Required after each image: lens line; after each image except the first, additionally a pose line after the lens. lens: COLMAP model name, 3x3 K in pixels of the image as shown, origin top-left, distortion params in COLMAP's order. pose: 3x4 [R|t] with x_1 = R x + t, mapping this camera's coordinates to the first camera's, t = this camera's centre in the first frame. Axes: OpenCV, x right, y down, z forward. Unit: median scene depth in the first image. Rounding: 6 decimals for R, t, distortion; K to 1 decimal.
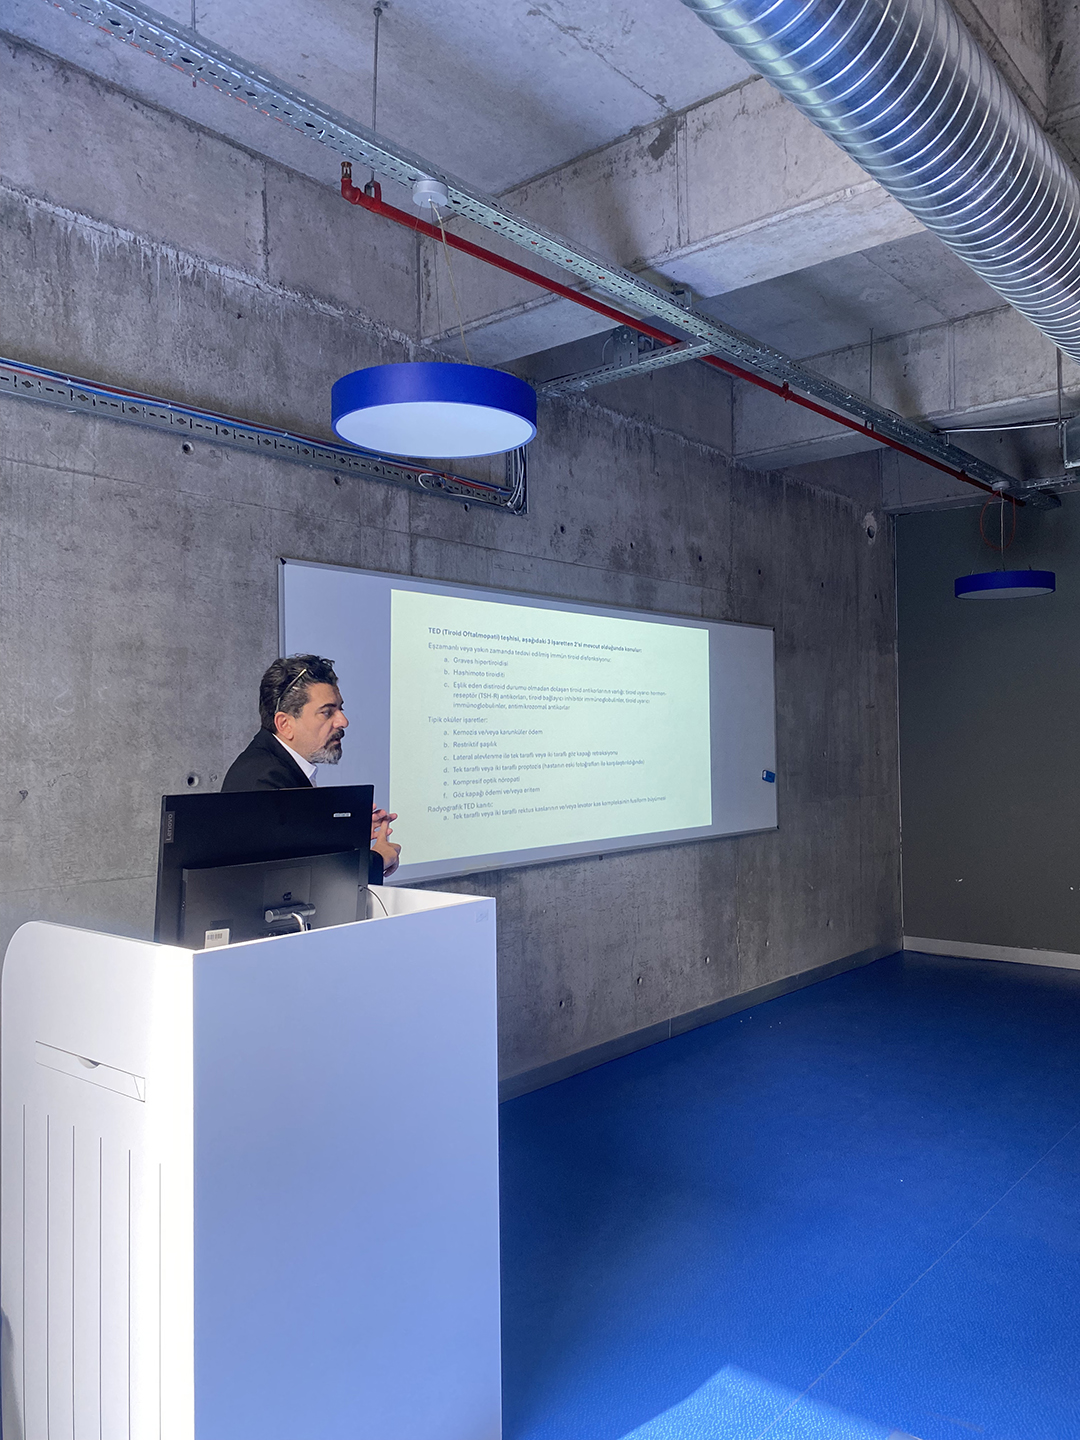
lens RADIAL K [[1095.7, 0, 548.5], [0, 1095.7, 723.7], [0, 0, 1]] dist [0.018705, -0.005286]
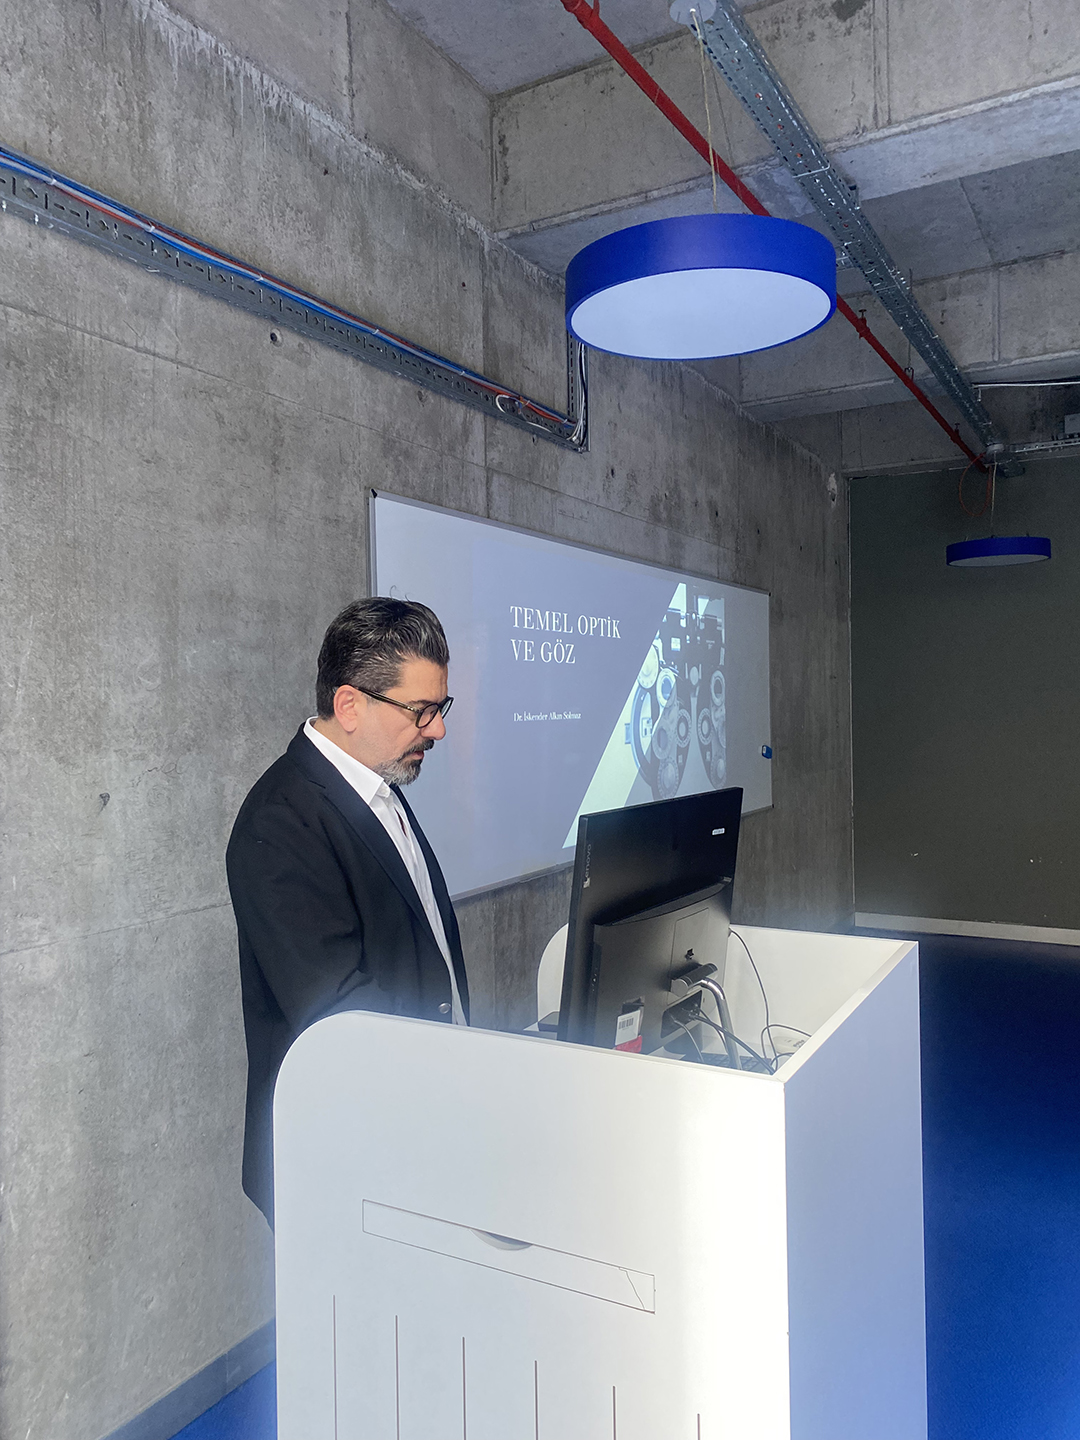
lens RADIAL K [[1095.7, 0, 533.0], [0, 1095.7, 717.2], [0, 0, 1]] dist [0.018705, -0.005286]
pose [[0.984352, -0.002844, 0.176190, -0.268108], [-0.001342, 0.999720, 0.023635, -0.005430], [-0.176207, -0.023502, 0.984072, 0.198129]]
